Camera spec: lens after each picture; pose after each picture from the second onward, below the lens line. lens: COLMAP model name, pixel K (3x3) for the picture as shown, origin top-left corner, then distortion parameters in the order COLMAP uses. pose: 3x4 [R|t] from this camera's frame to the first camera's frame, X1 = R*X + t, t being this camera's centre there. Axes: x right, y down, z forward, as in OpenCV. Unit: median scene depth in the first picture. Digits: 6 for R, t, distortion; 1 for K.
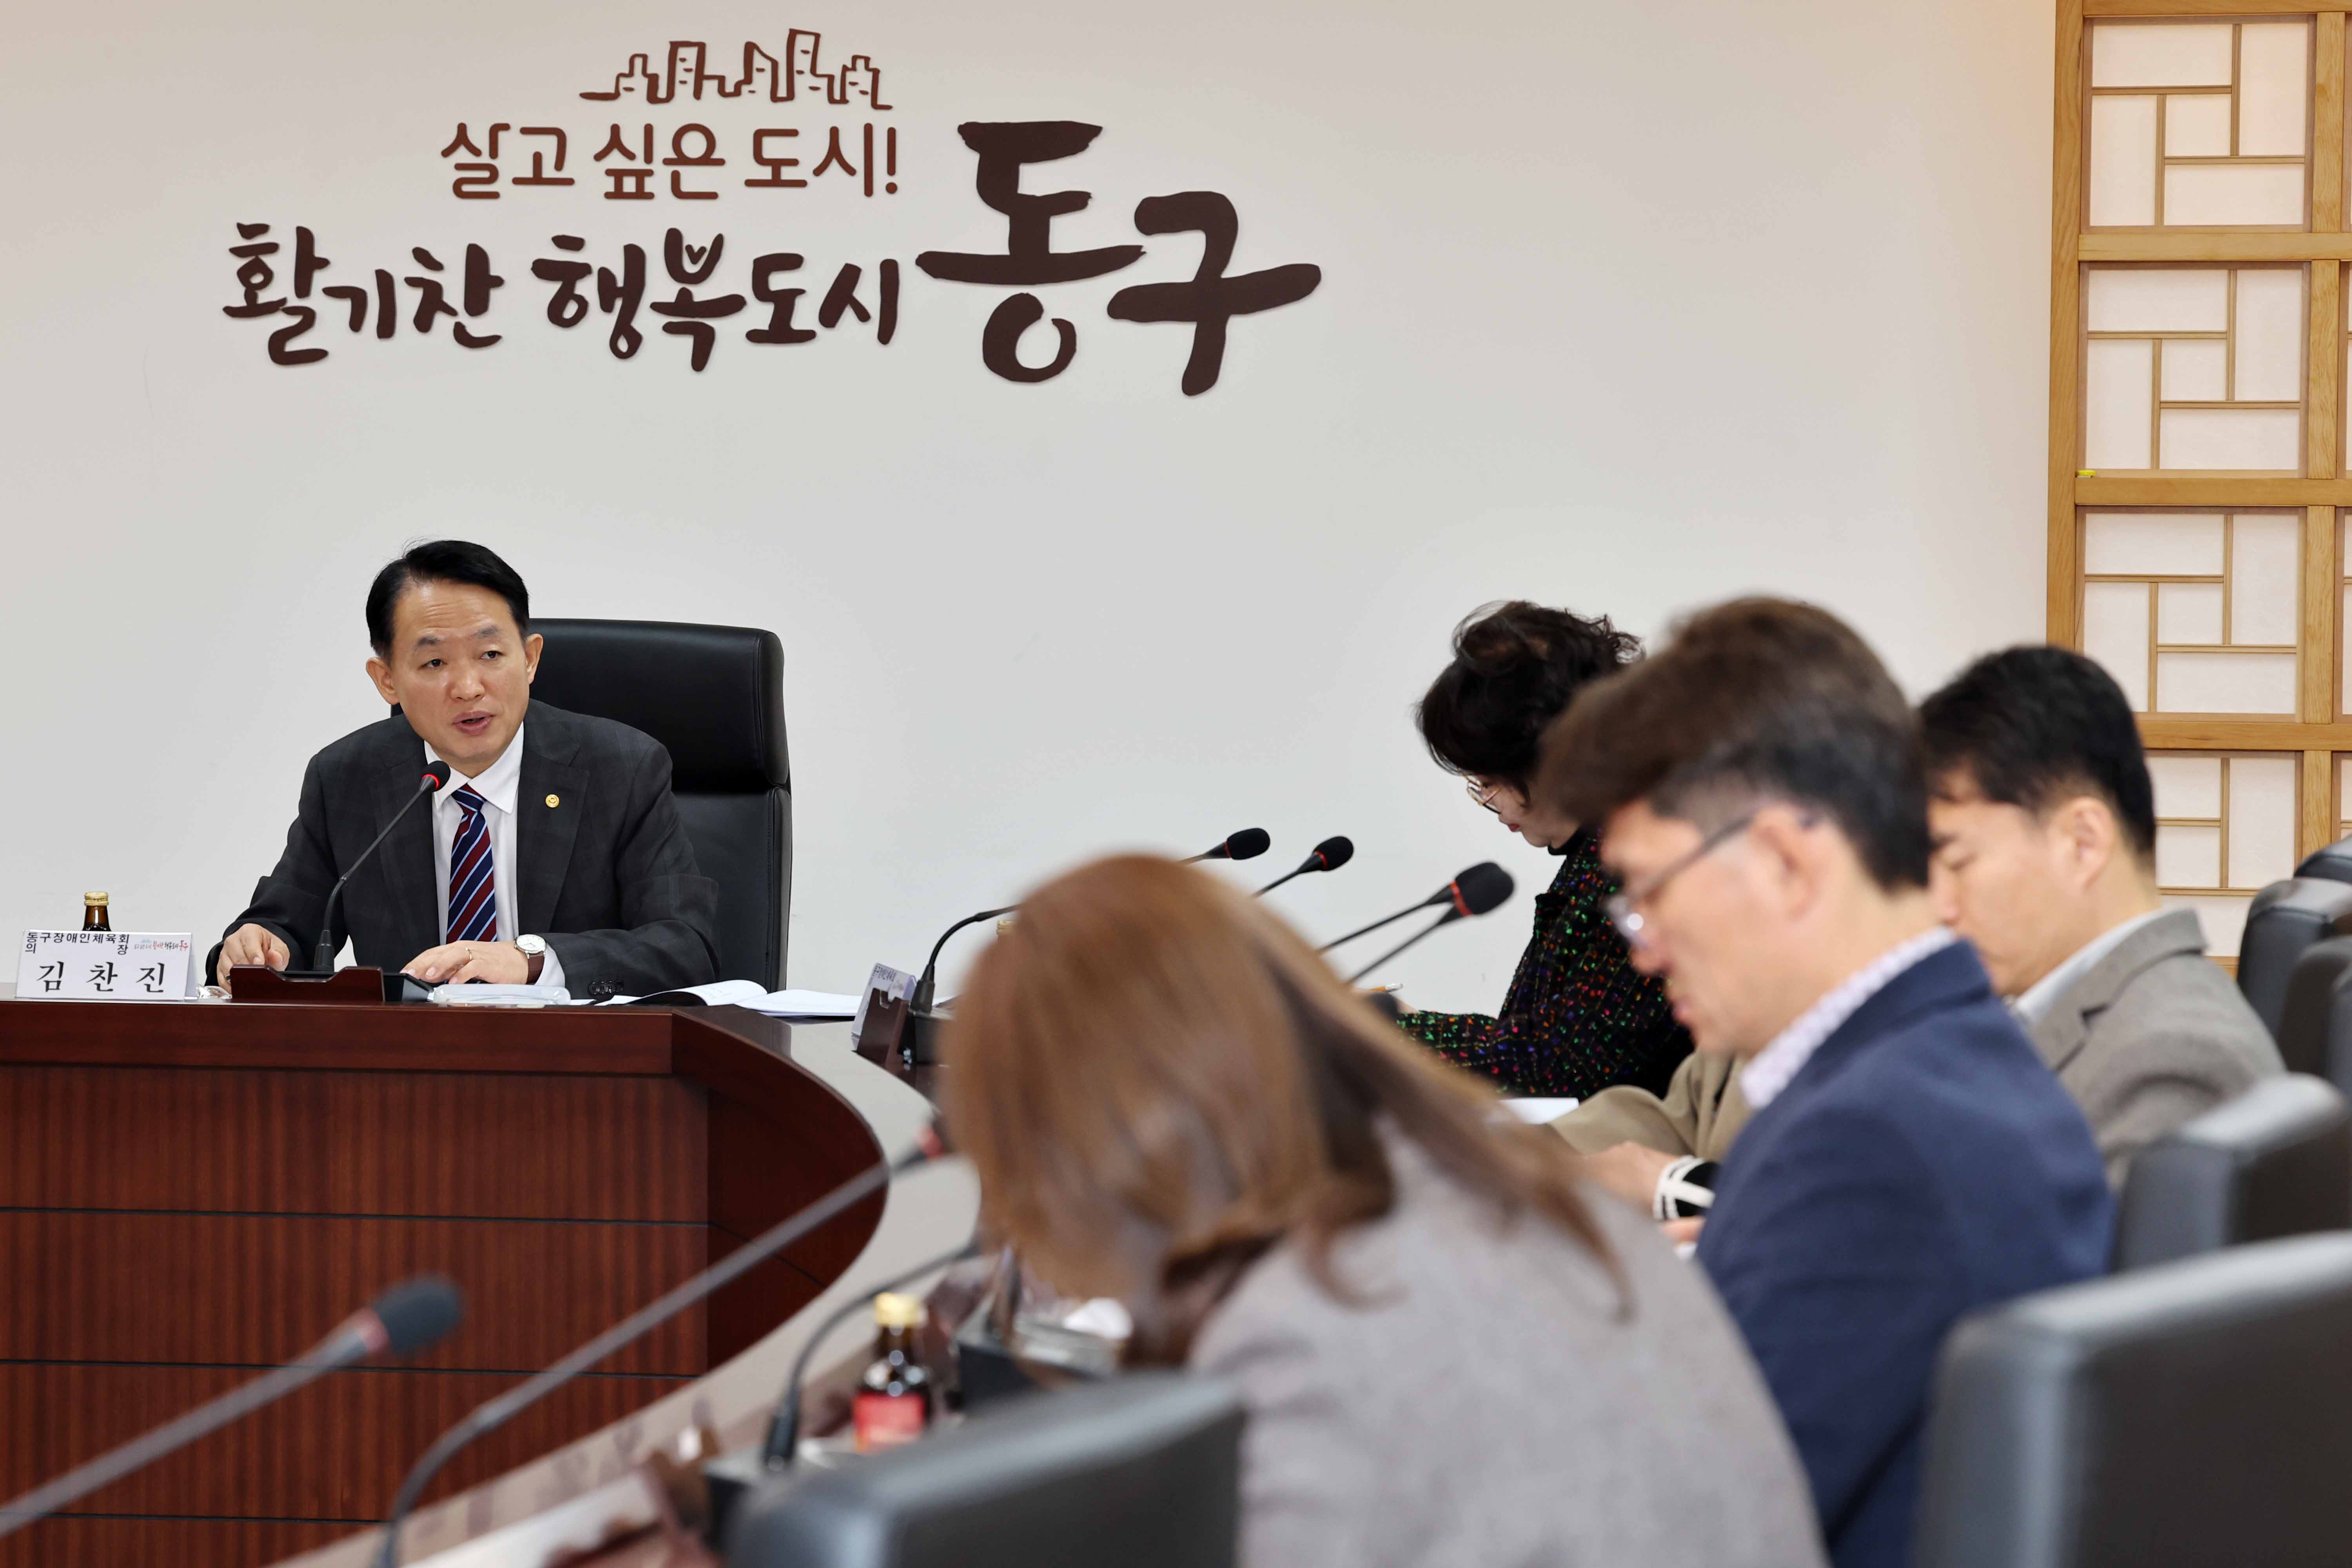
lens RADIAL K [[9035.7, 0, 1099.4], [0, 9035.7, 783.2], [0, 0, 1]] dist [0.285121, 4.579557]
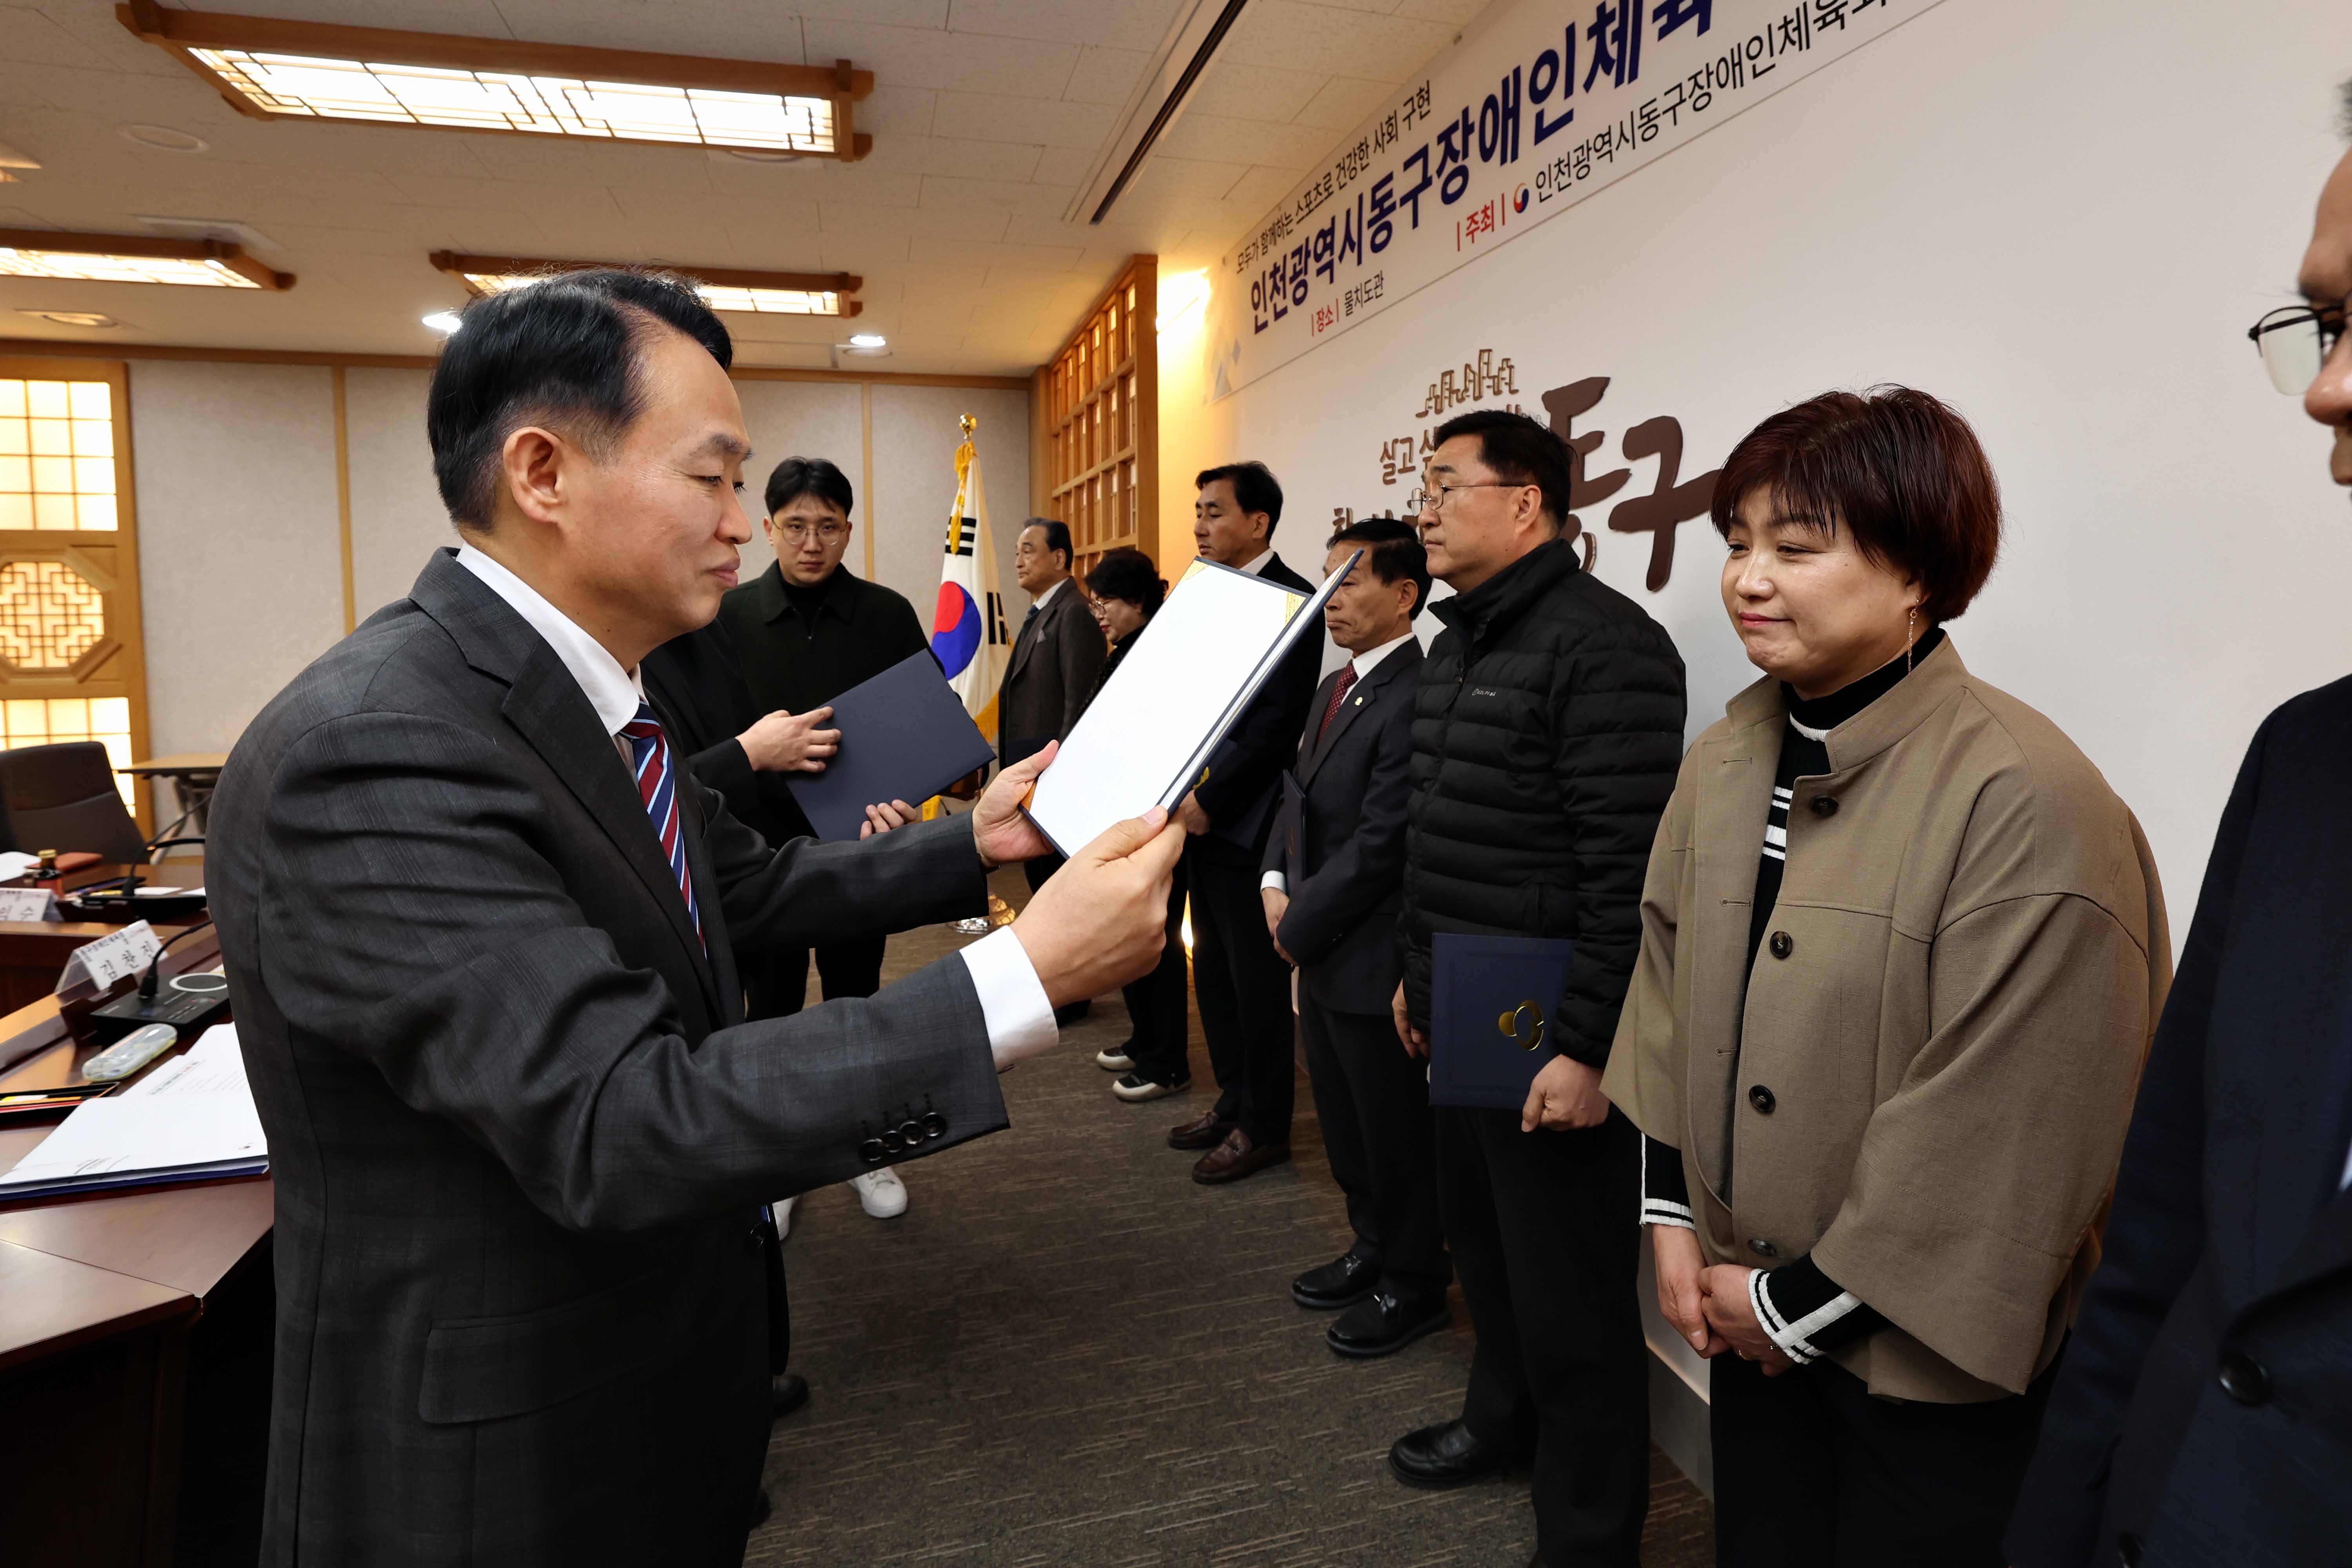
lens RADIAL K [[1163.1, 0, 1183.2], [0, 1163.1, 673.8], [0, 0, 1]] dist [-0.053445, 0.023570]
pose [[0.414943, 0.052908, -0.908308, 0.121994], [-0.030530, 0.998555, 0.044218, -0.036609], [0.909335, 0.009383, 0.415959, 0.874986]]
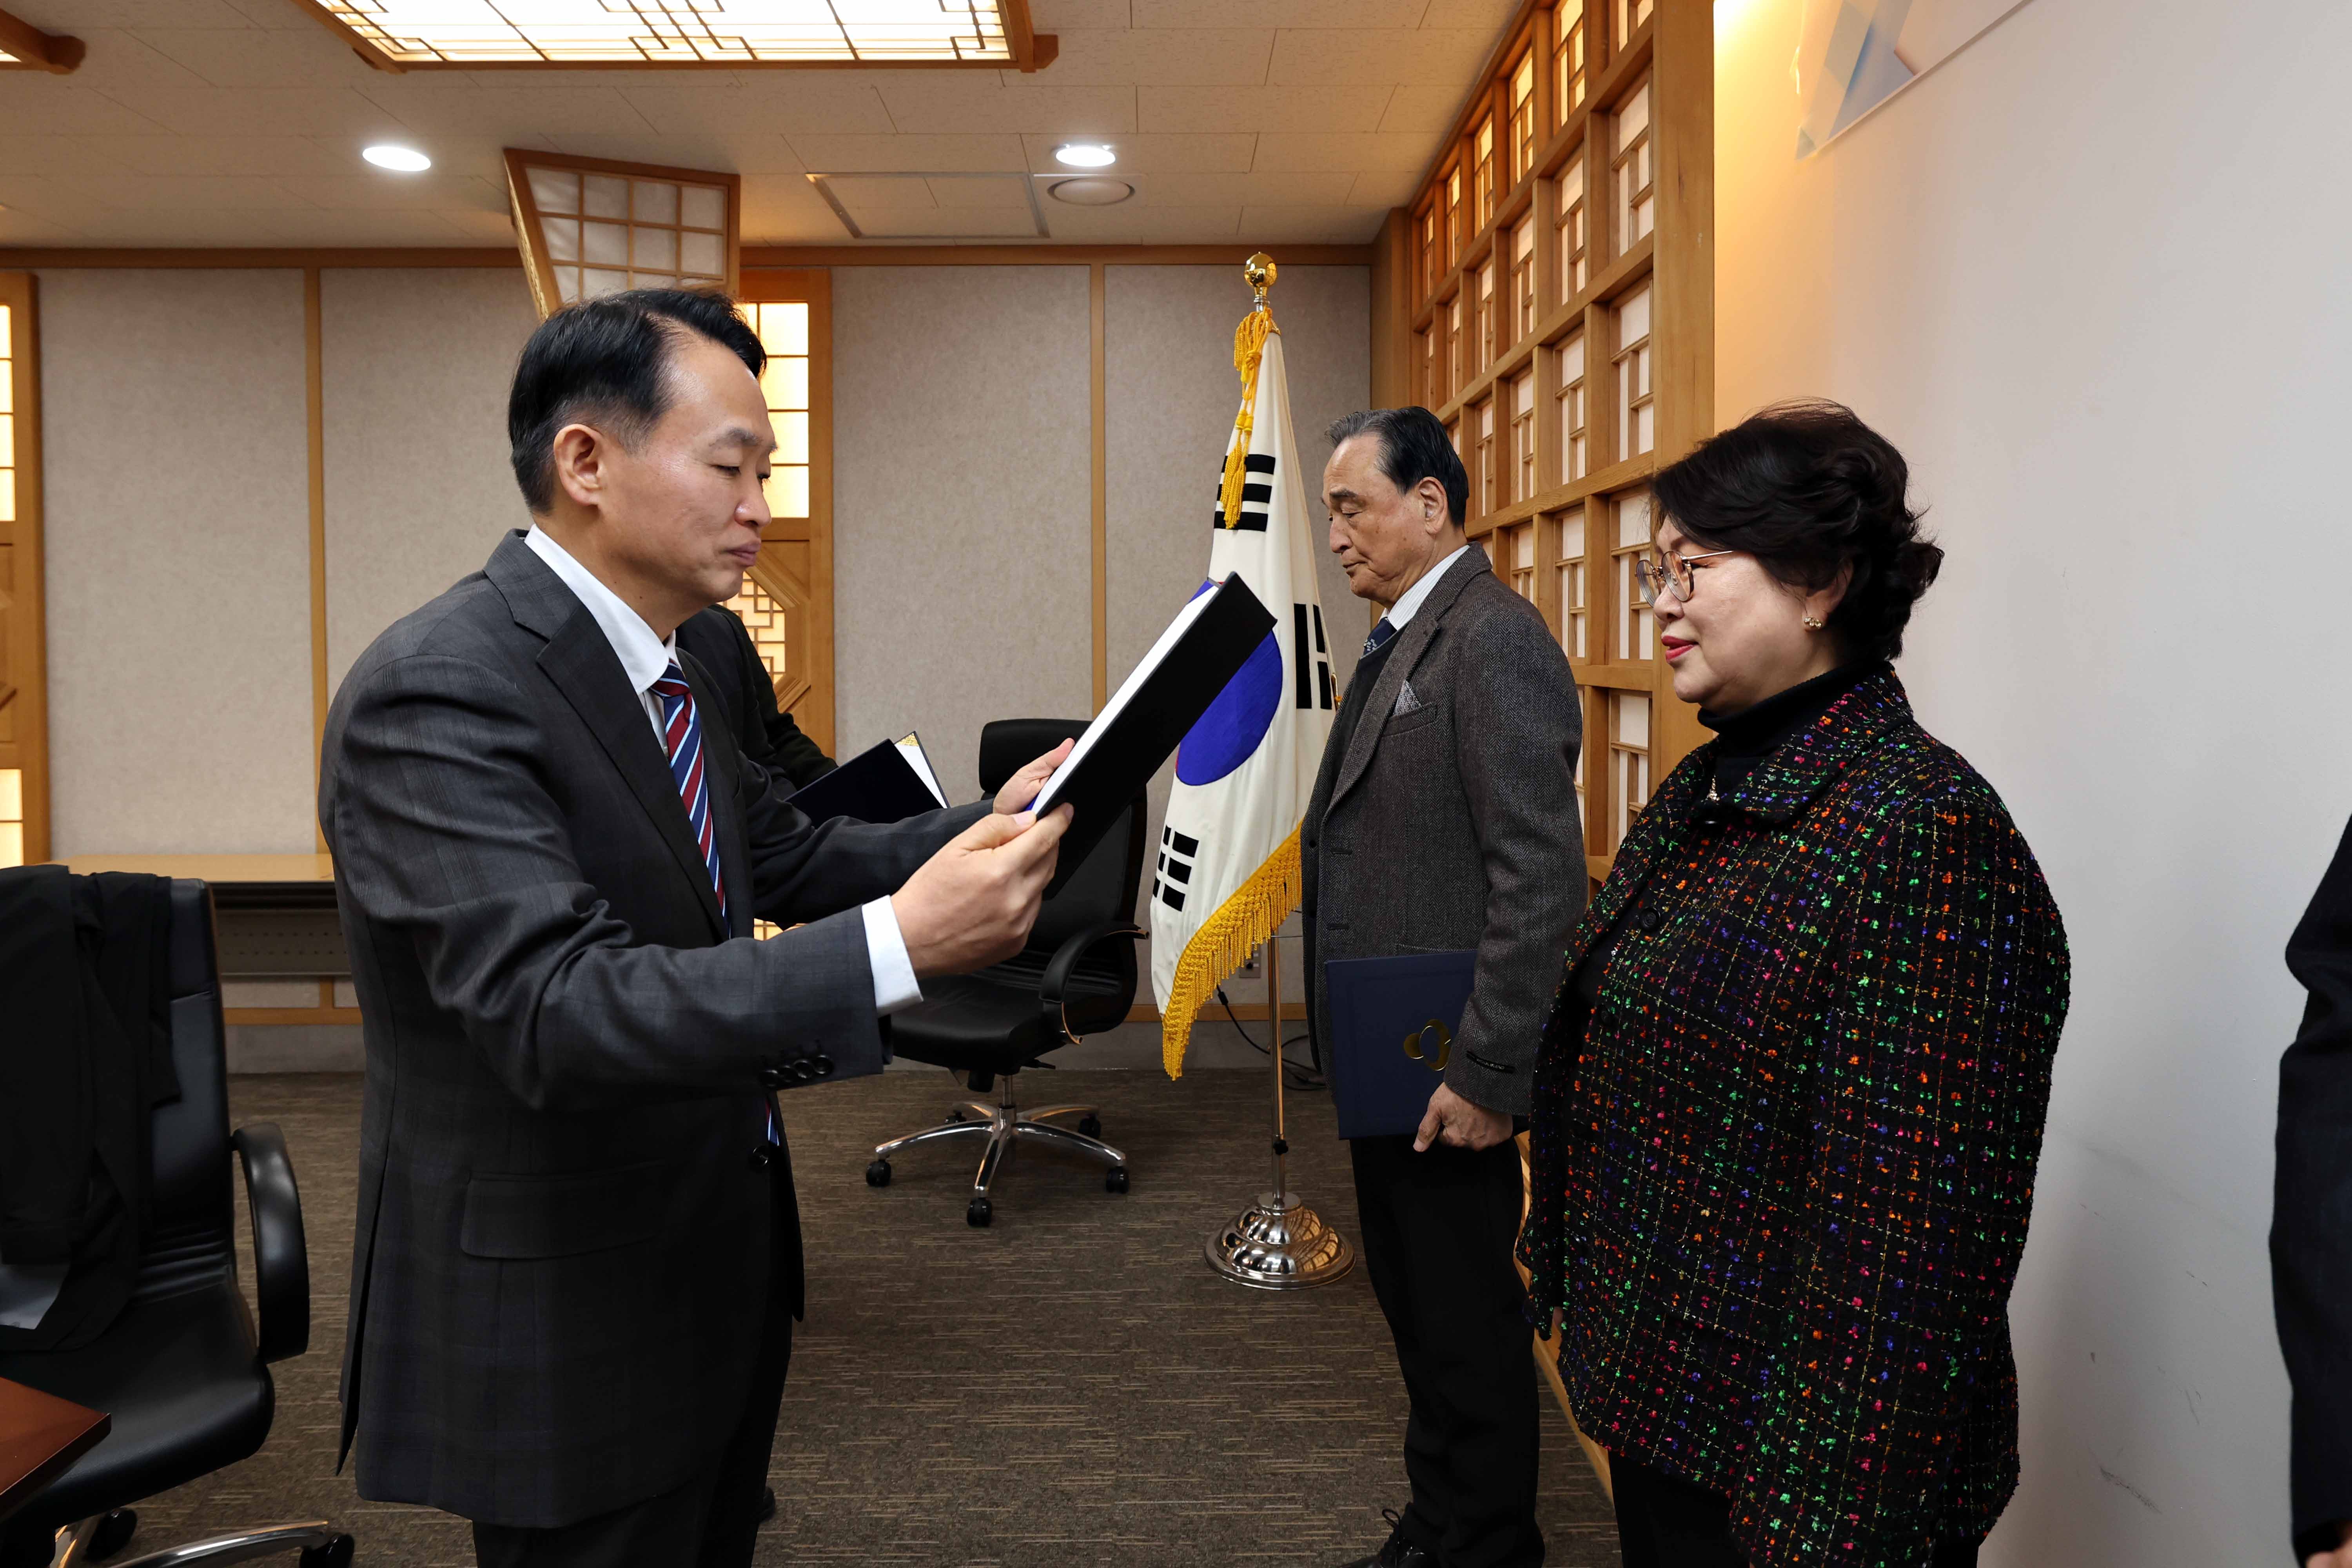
lens RADIAL K [[1387.4, 0, 1179.7], [0, 1387.4, 679.5], [0, 0, 1]] dist [-0.036910, 0.024320]
pose [[0.176396, 0.018974, -0.984136, -0.034592], [-0.035995, 0.999270, 0.012814, -0.034389], [0.983661, 0.033163, 0.176950, 0.917137]]
